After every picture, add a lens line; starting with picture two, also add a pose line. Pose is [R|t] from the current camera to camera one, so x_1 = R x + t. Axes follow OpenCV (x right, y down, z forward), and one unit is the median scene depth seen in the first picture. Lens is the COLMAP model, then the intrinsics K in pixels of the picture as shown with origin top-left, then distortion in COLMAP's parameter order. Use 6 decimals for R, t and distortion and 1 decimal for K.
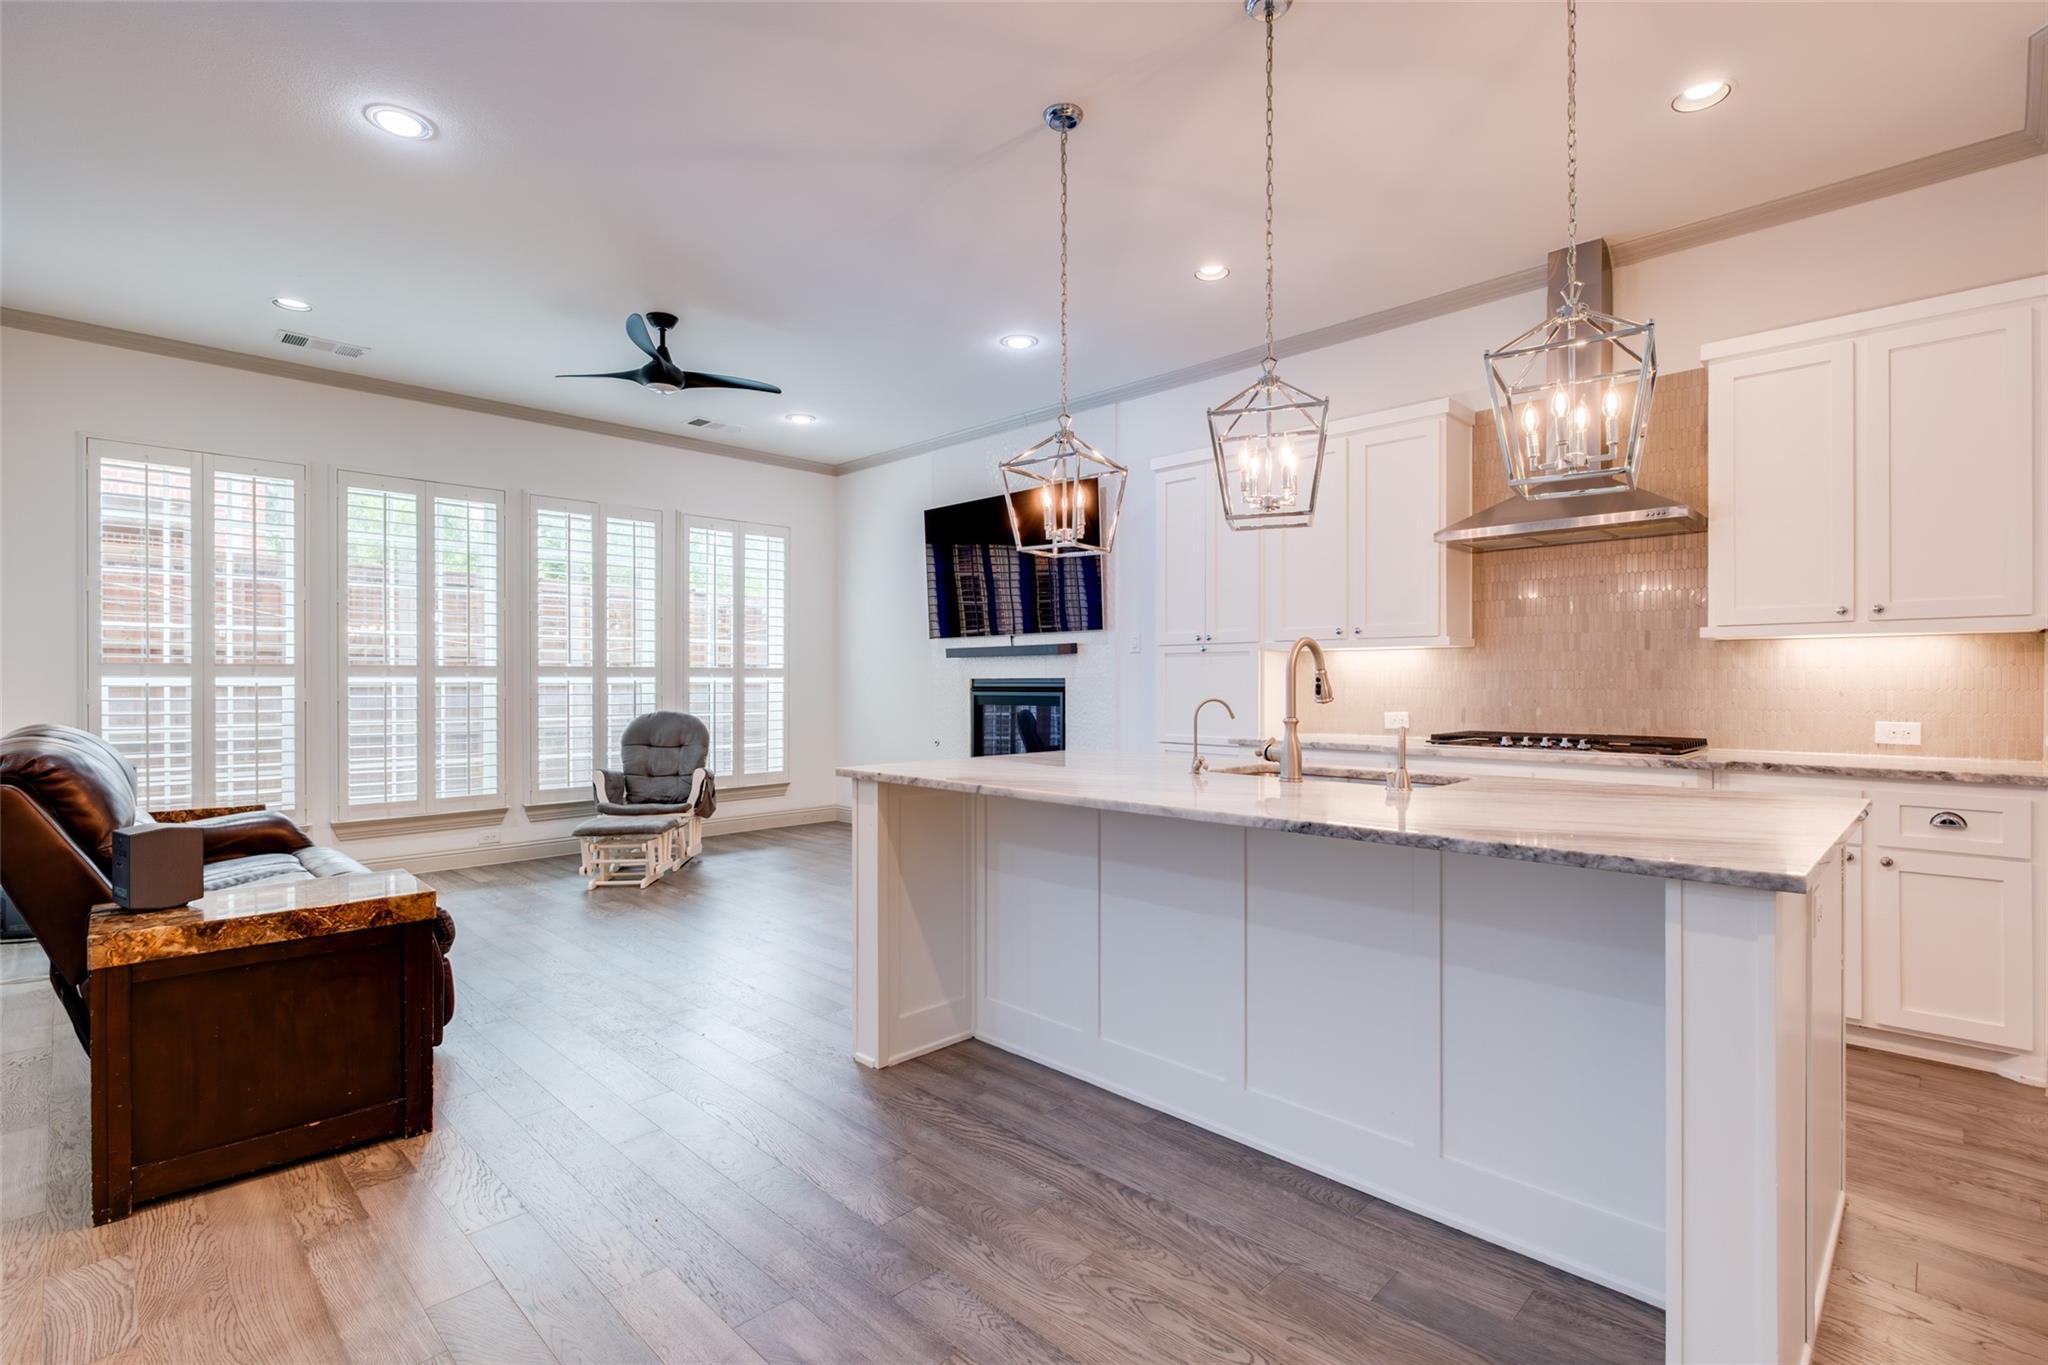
lens RADIAL K [[940.6, 0, 1042.5], [0, 940.6, 689.8], [0, 0, 1]] dist [-0.010210, -0.000096]
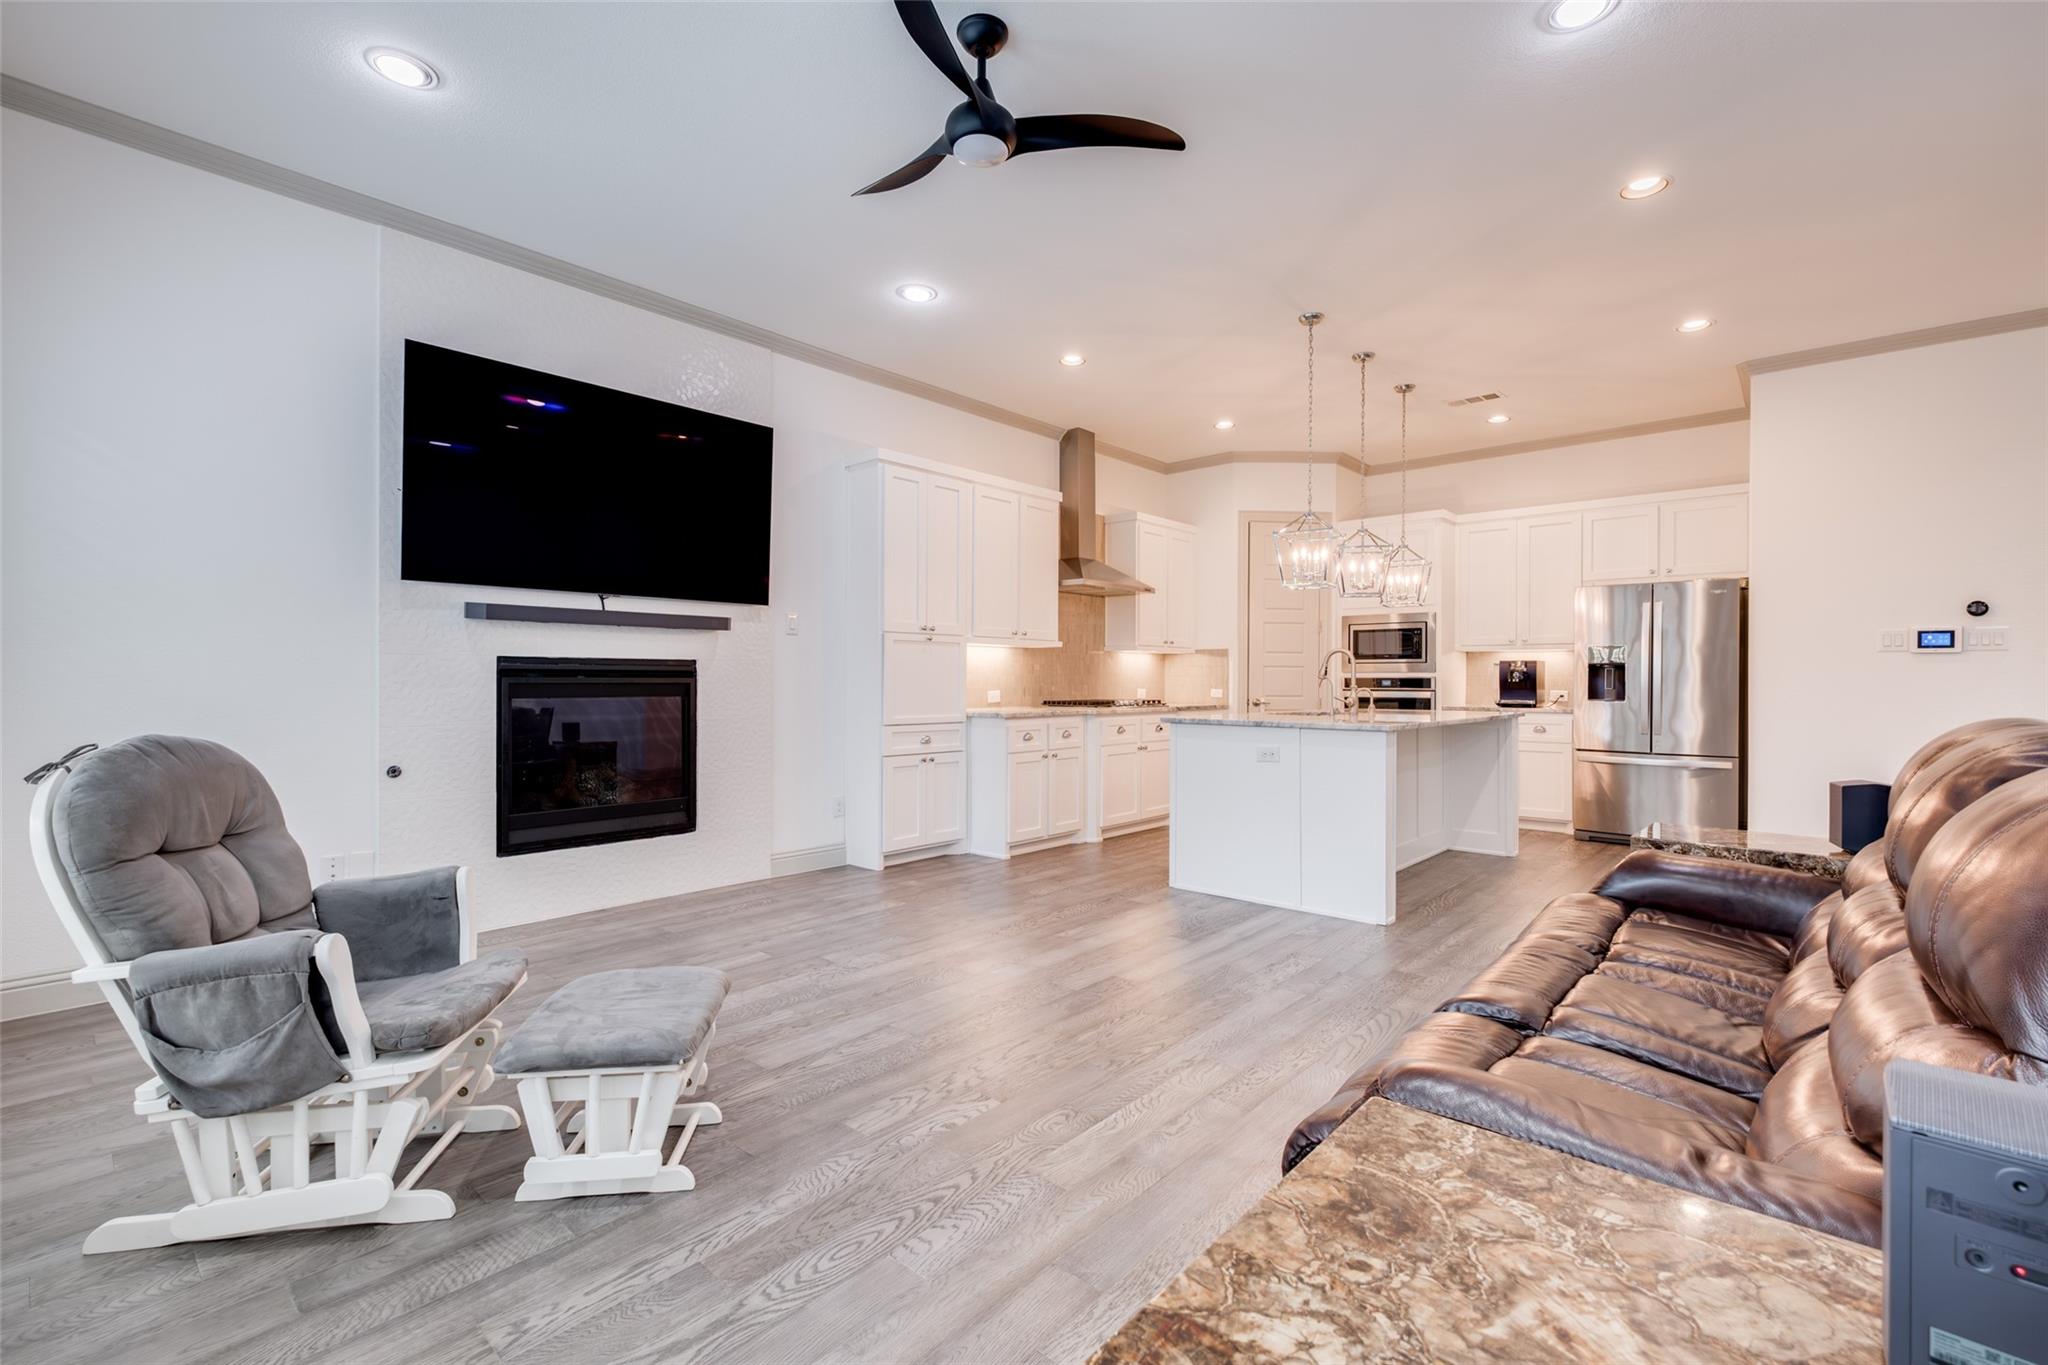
lens RADIAL K [[904.6, 0, 1022.3], [0, 904.6, 676.6], [0, 0, 1]] dist [0.002990, -0.001673]
pose [[-0.043475, 0.001512, 0.999053, -0.804426], [0.002432, 0.999996, -0.001407, 0.003870], [-0.999052, 0.002368, -0.043478, 0.823806]]
